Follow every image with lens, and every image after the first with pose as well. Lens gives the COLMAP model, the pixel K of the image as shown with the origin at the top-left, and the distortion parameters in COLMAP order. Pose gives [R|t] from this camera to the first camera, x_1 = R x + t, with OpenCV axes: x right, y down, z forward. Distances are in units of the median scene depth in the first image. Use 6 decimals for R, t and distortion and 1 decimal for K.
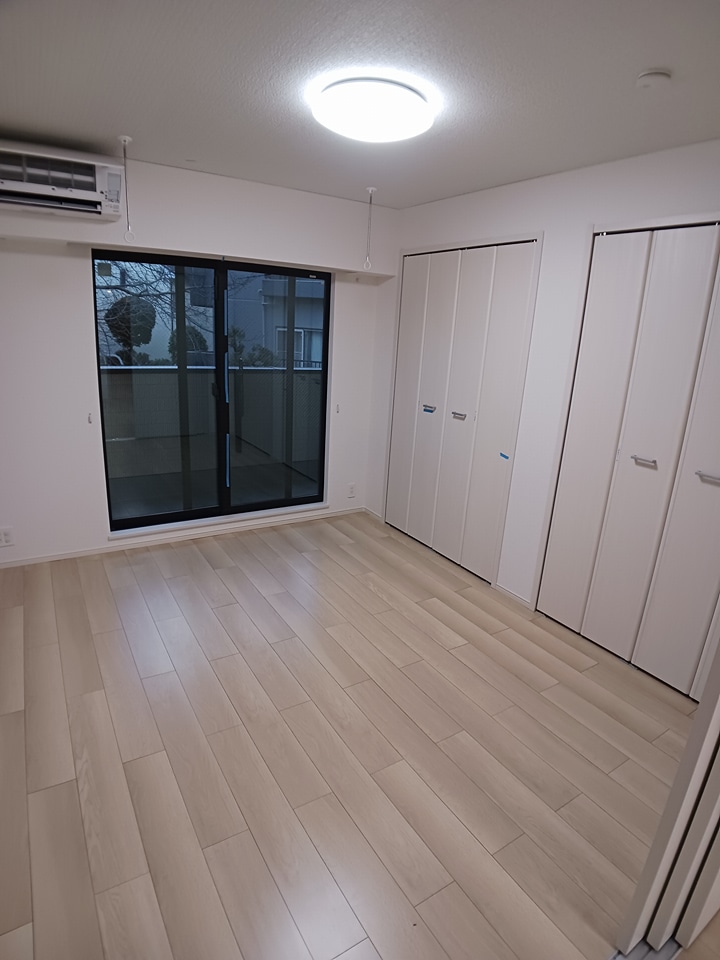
lens RADIAL K [[530.0, 0, 360.0], [0, 530.0, 480.0], [0, 0, 1]] dist [-0.069215, 0.001320]
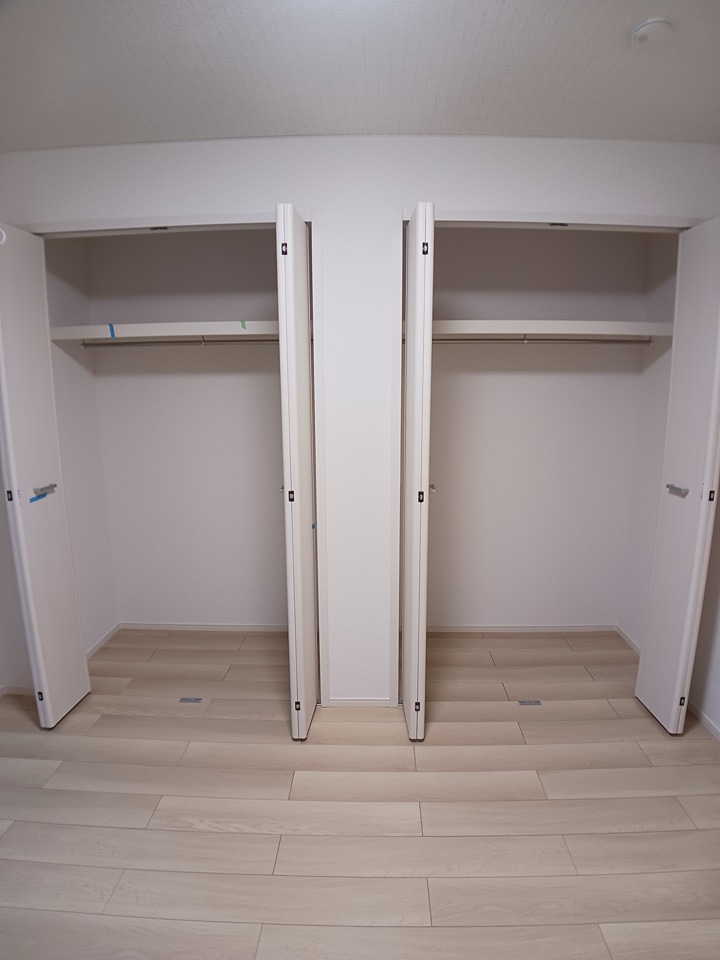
lens RADIAL K [[530.0, 0, 360.0], [0, 530.0, 480.0], [0, 0, 1]] dist [-0.069215, 0.001320]
pose [[0.541812, -0.219042, 0.811455, -0.260937], [0.264742, 0.960777, 0.082580, -0.154102], [-0.797716, 0.170084, 0.578551, 0.548099]]
